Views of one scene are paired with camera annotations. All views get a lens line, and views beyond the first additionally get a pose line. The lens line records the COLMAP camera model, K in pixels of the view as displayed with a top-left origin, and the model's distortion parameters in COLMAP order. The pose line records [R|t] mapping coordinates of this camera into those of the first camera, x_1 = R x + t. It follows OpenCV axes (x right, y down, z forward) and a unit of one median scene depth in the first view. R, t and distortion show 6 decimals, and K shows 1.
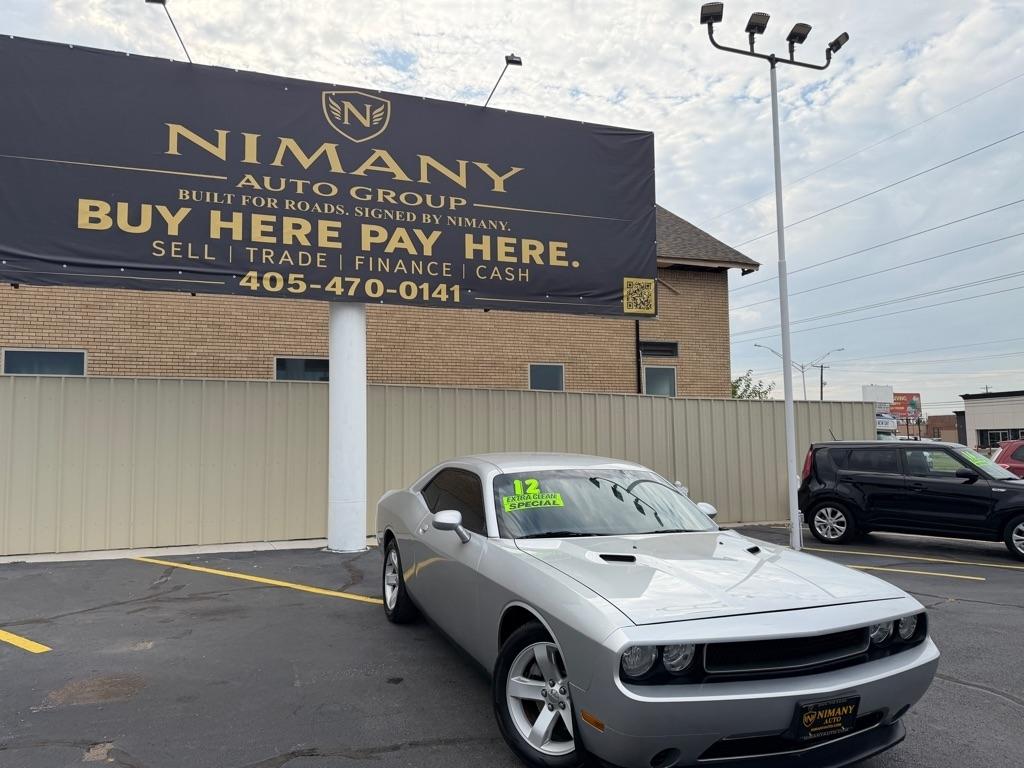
lens RADIAL K [[719.6, 0, 504.5], [0, 719.6, 400.5], [0, 0, 1]] dist [0.080063, -0.110764]
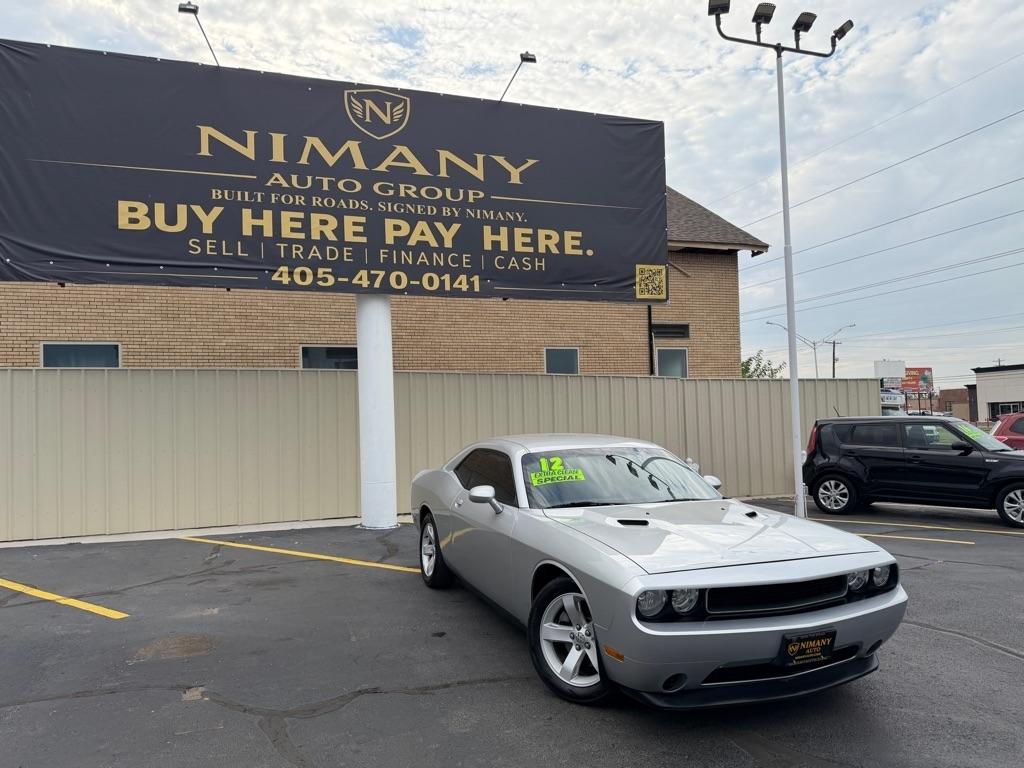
lens RADIAL K [[720.1, 0, 516.1], [0, 720.1, 414.7], [0, 0, 1]] dist [0.080695, -0.116189]
pose [[0.999845, -0.017362, -0.002994, -0.009452], [0.017479, 0.998826, 0.045179, -0.004286], [0.002206, -0.045224, 0.998974, -0.058805]]
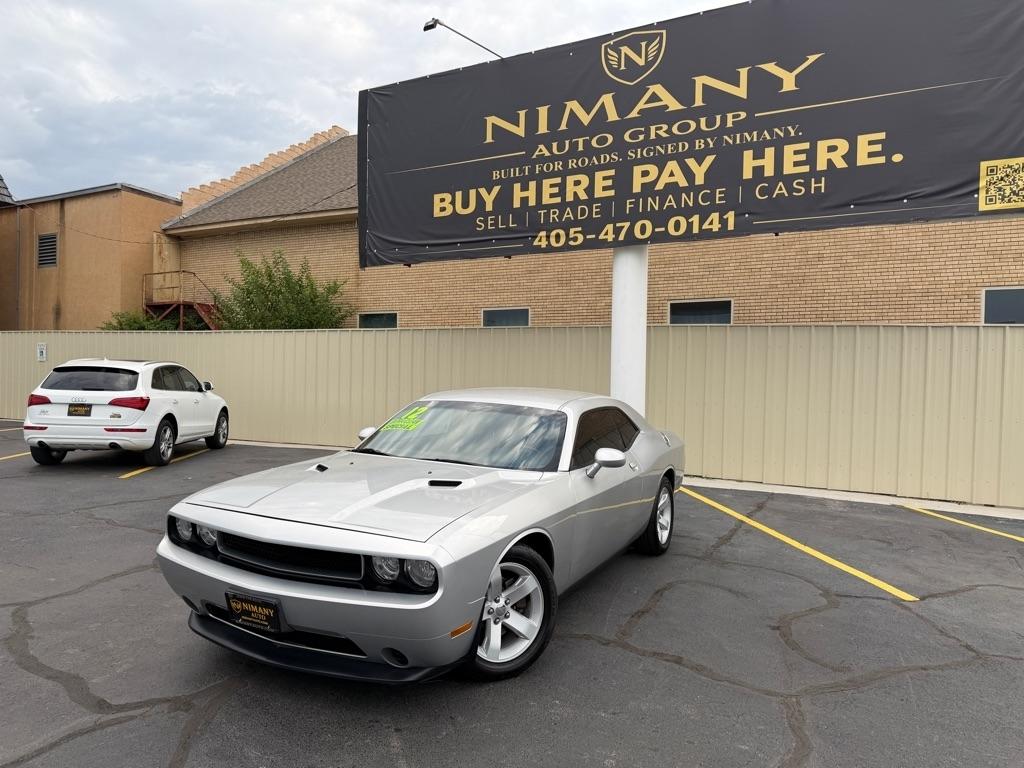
lens RADIAL K [[725.4, 0, 504.7], [0, 725.4, 386.8], [0, 0, 1]] dist [0.084869, -0.122241]
pose [[0.673185, 0.022330, -0.739137, 0.435567], [0.022674, 0.998451, 0.050815, 0.006136], [0.739127, -0.050968, 0.671635, 0.167445]]
